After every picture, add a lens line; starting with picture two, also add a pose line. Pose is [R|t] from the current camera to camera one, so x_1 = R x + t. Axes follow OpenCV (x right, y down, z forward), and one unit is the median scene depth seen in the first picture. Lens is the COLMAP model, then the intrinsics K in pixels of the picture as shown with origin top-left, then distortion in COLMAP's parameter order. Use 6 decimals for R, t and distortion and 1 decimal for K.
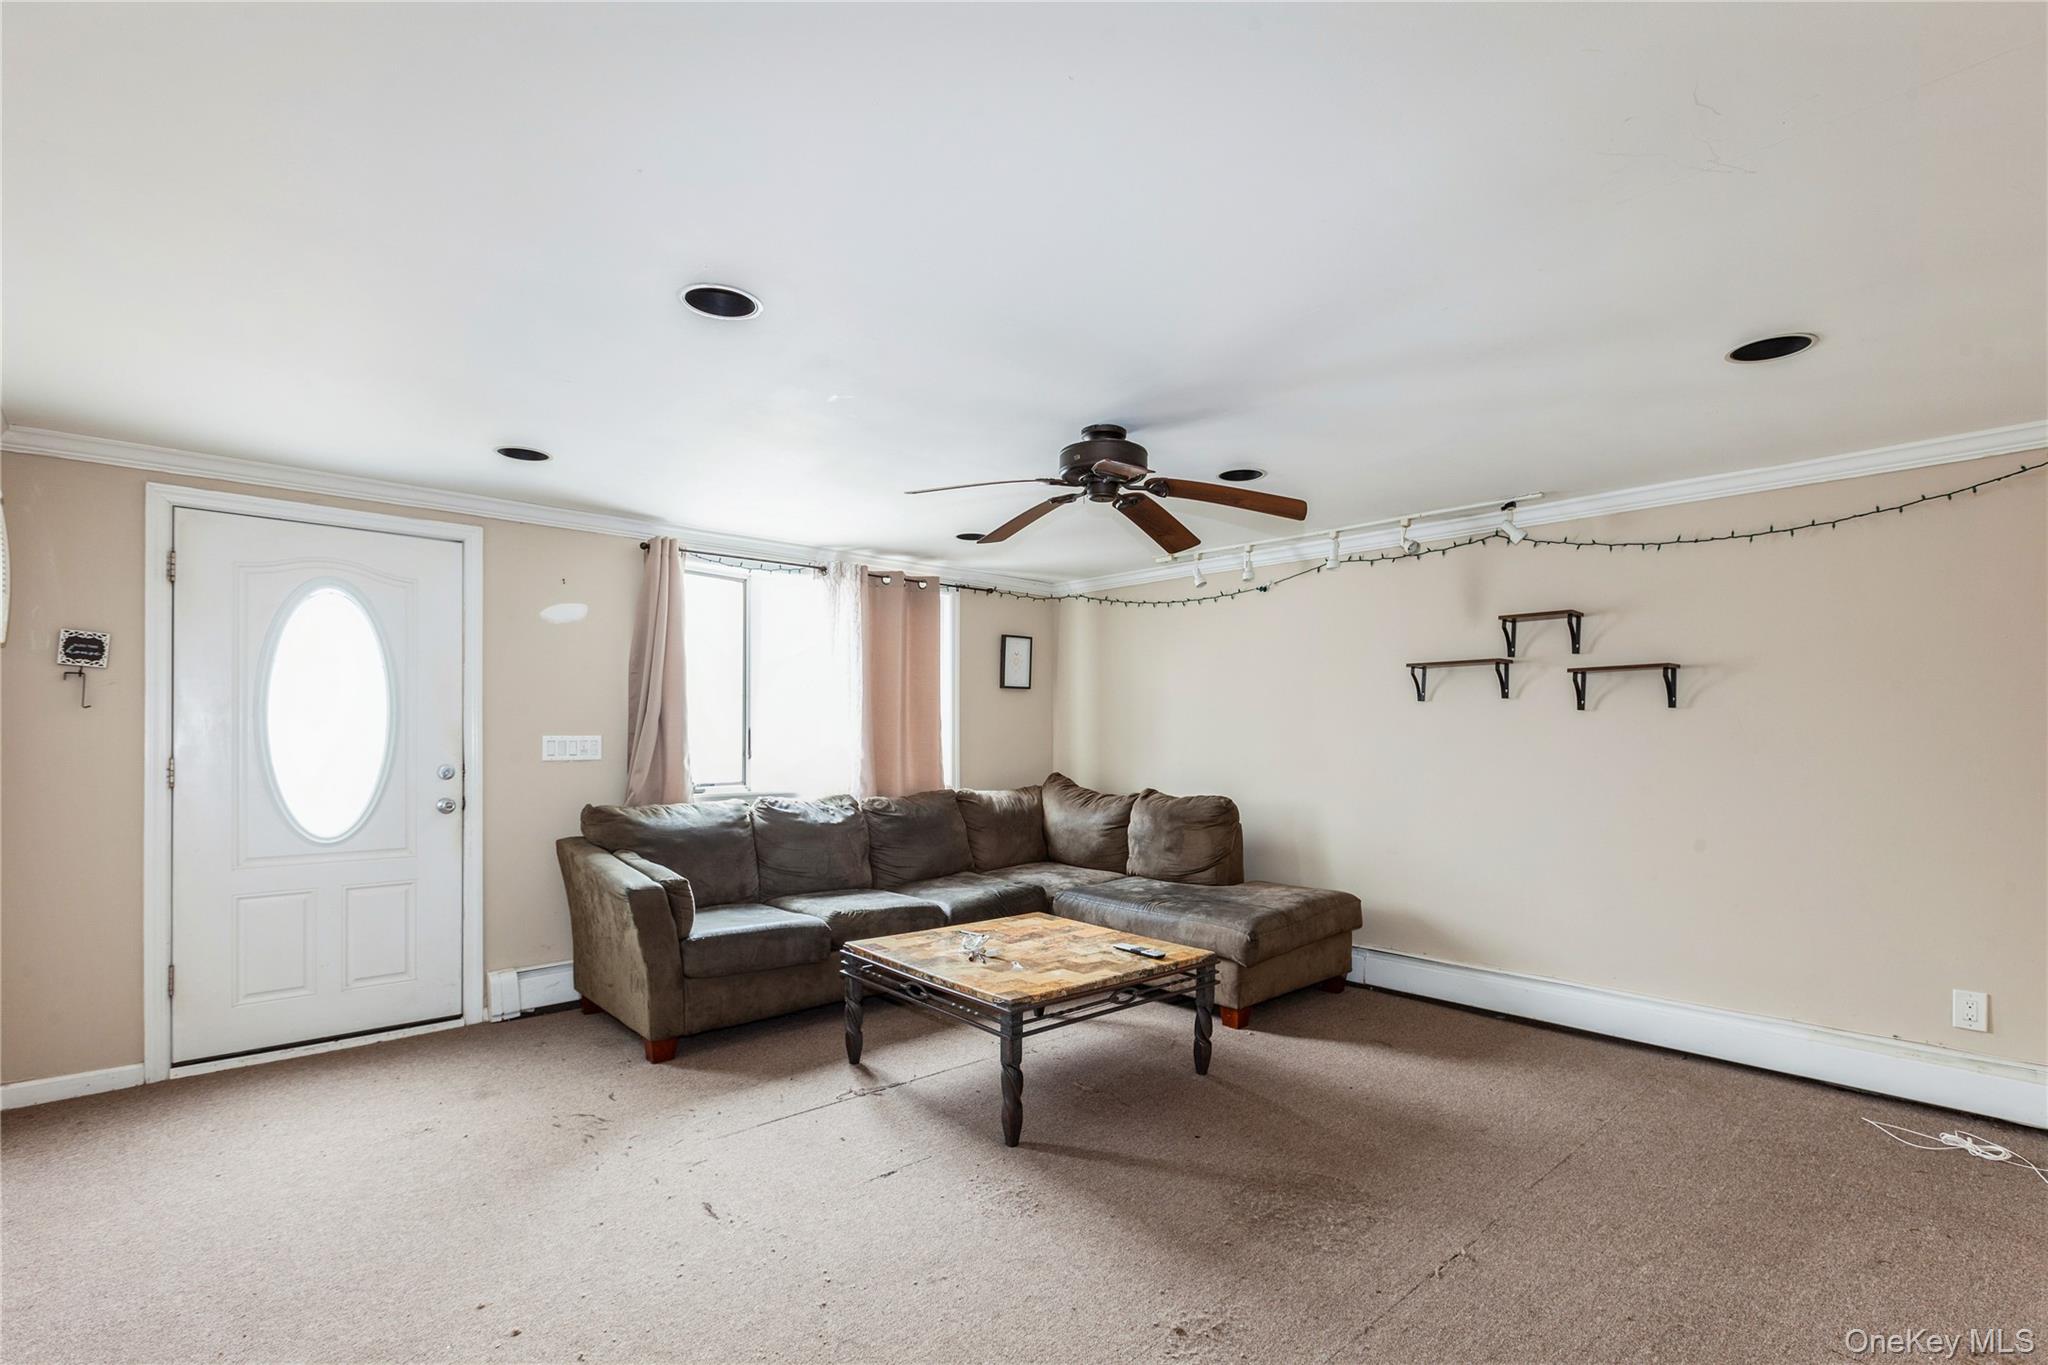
lens RADIAL K [[935.7, 0, 1025.1], [0, 935.7, 739.0], [0, 0, 1]] dist [0.000330, 0.000226]
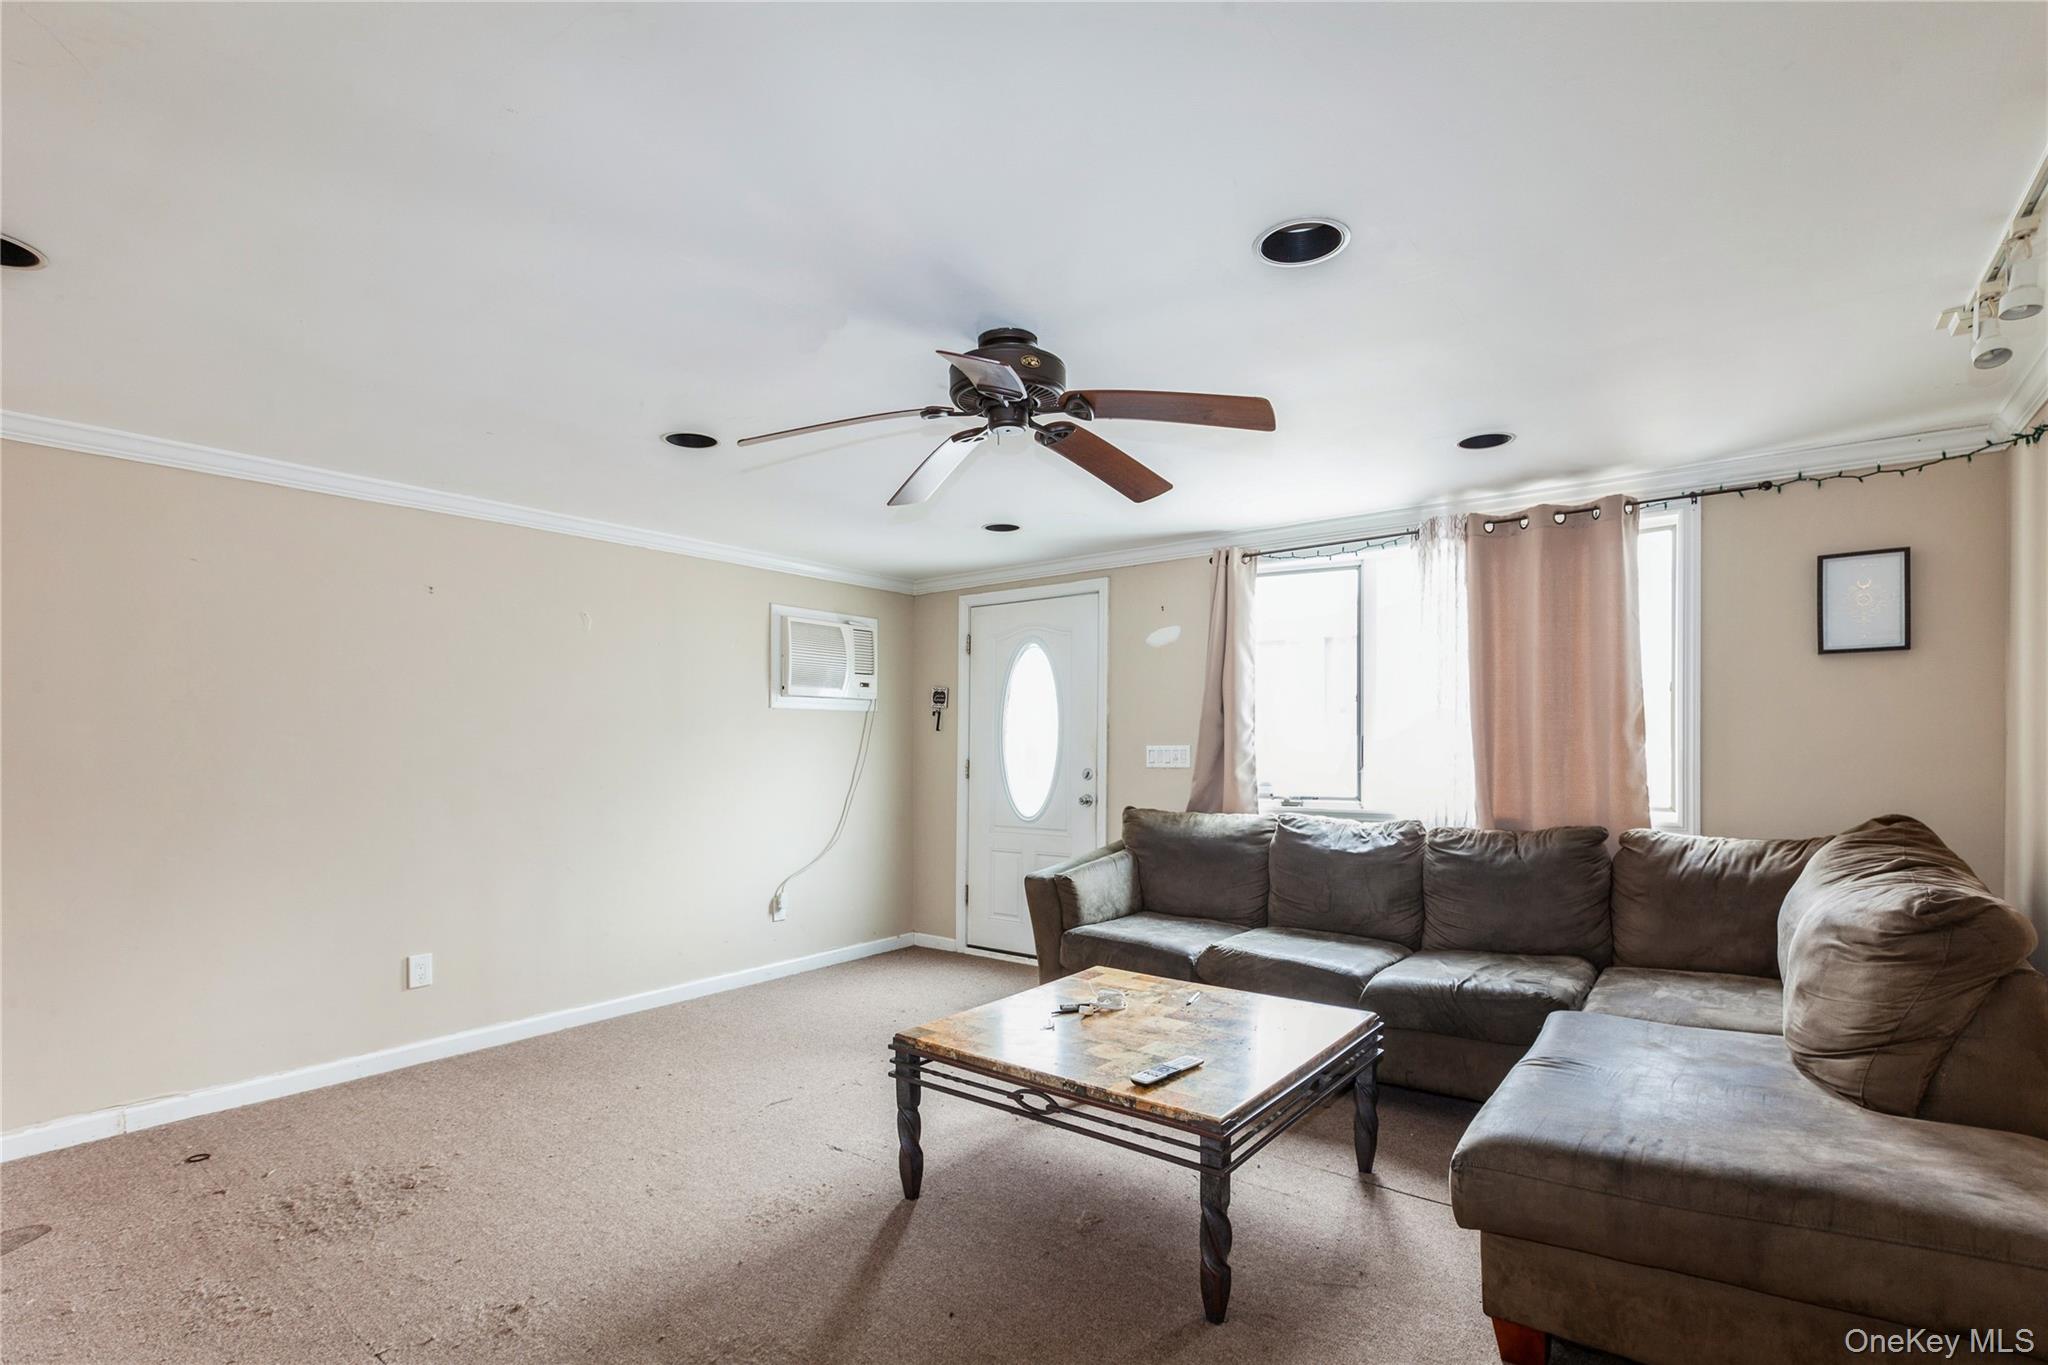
lens RADIAL K [[955.9, 0, 1025.4], [0, 955.9, 748.2], [0, 0, 1]] dist [-0.001611, -0.000050]
pose [[0.188803, -0.000849, -0.982015, 0.643513], [-0.000596, 0.999999, -0.000979, 0.000989], [0.982015, 0.000770, 0.188803, 0.658625]]
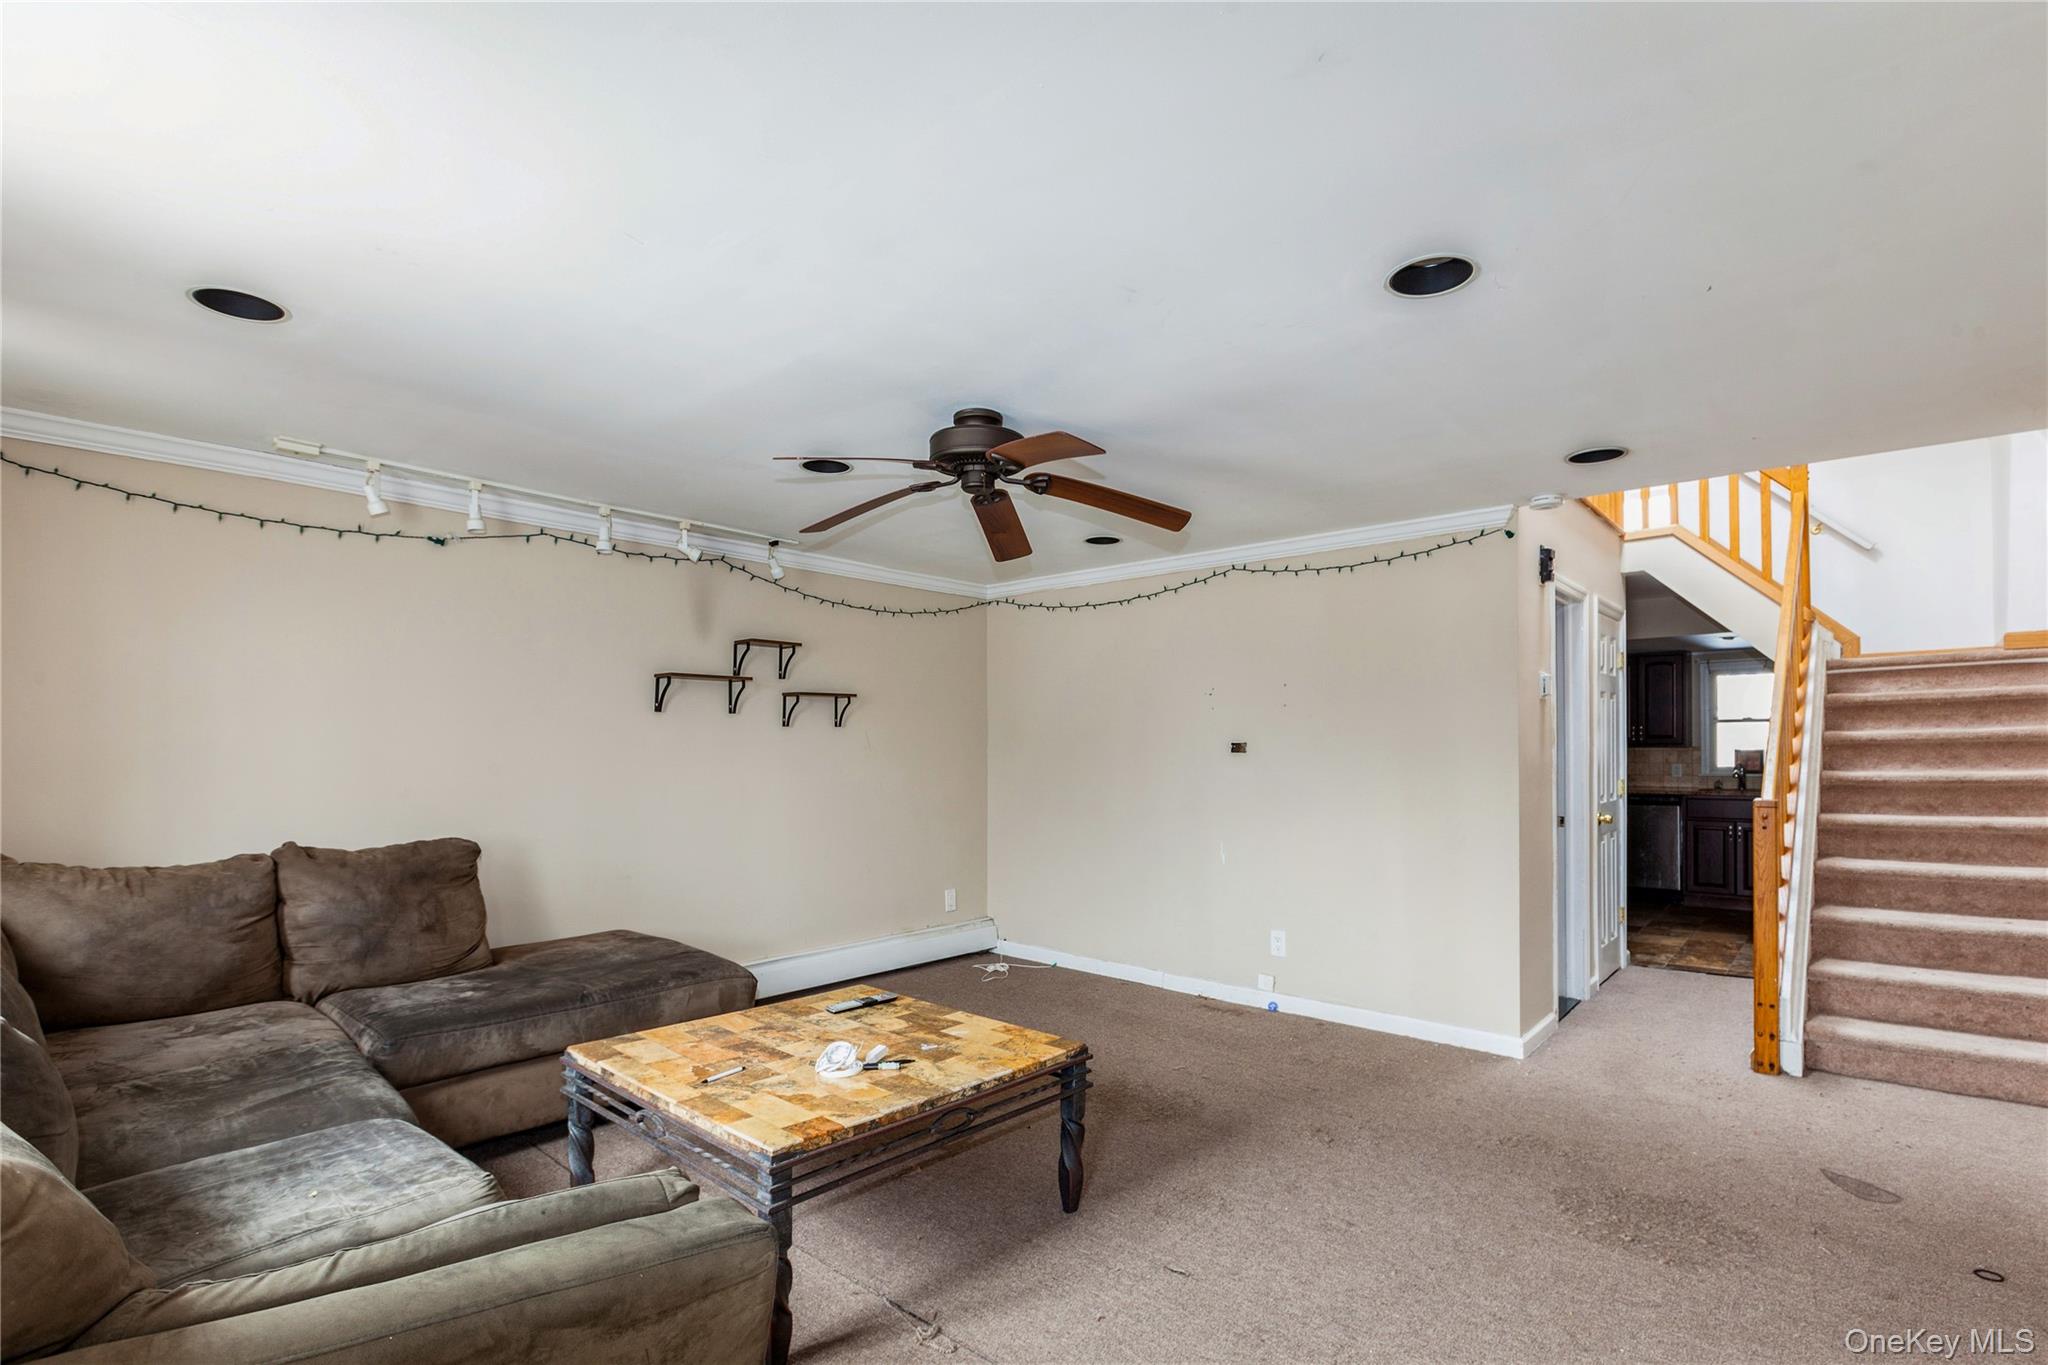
lens RADIAL K [[974.7, 0, 1029.1], [0, 974.7, 743.9], [0, 0, 1]] dist [-0.023755, -0.000065]
pose [[-0.115501, -0.000253, 0.993307, -0.657117], [0.002560, 0.999997, 0.000552, -0.008205], [-0.993304, 0.002606, -0.115500, 0.807472]]
